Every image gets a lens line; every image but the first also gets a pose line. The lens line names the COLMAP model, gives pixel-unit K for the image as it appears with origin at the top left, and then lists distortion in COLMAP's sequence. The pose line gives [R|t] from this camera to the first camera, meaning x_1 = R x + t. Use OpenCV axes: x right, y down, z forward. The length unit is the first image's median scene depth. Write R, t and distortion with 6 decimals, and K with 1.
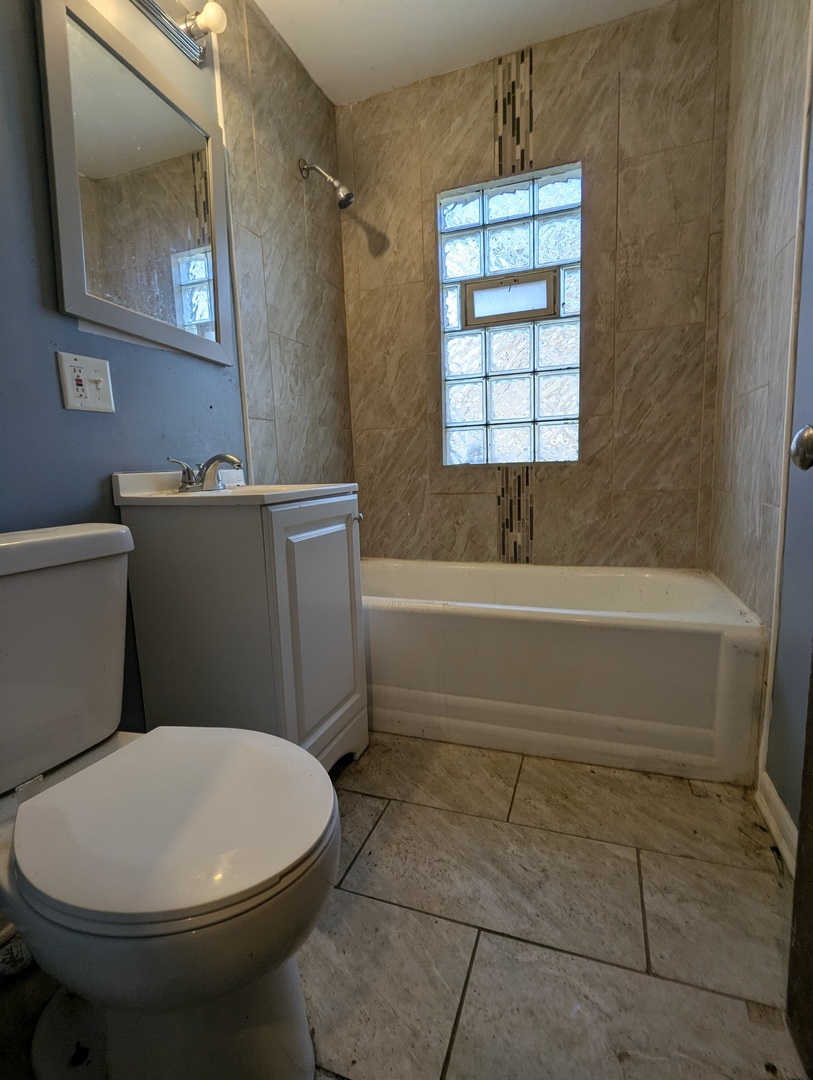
lens RADIAL K [[512.4, 0, 408.1], [0, 512.4, 537.1], [0, 0, 1]] dist [-0.000772, 0.000014]
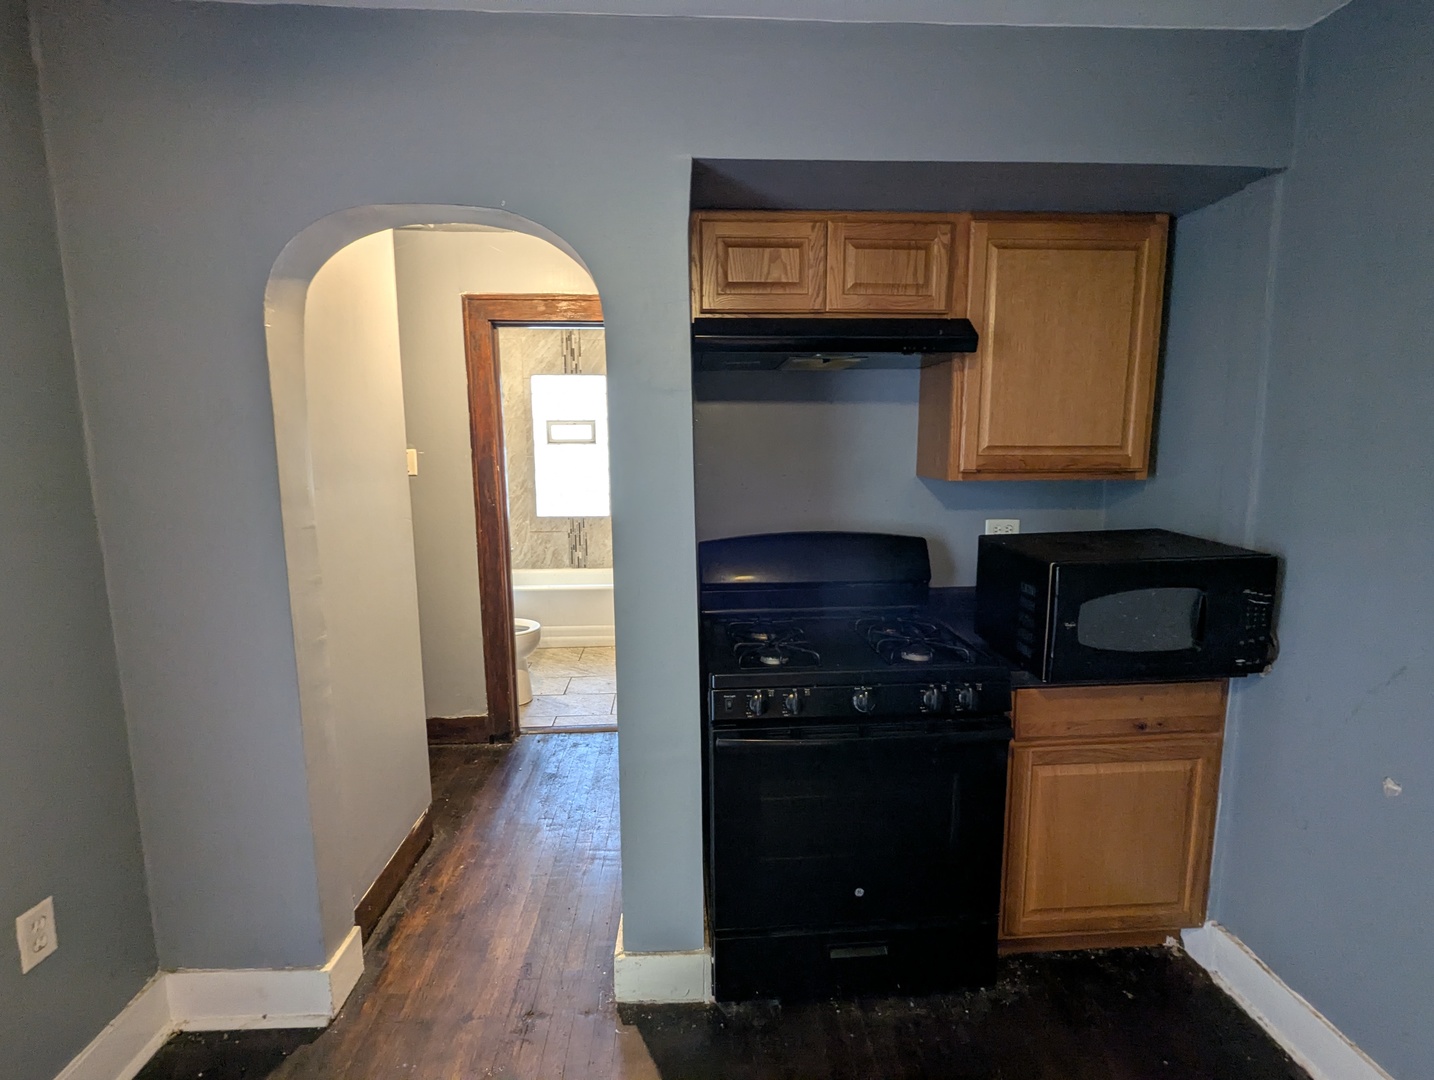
lens RADIAL K [[680.3, 0, 718.2], [0, 680.3, 542.9], [0, 0, 1]] dist [-0.000772, 0.000014]
pose [[0.916988, -0.027878, 0.397940, -0.325046], [0.030464, 0.999536, -0.000176, -0.027262], [-0.397751, 0.012284, 0.917411, -1.555682]]
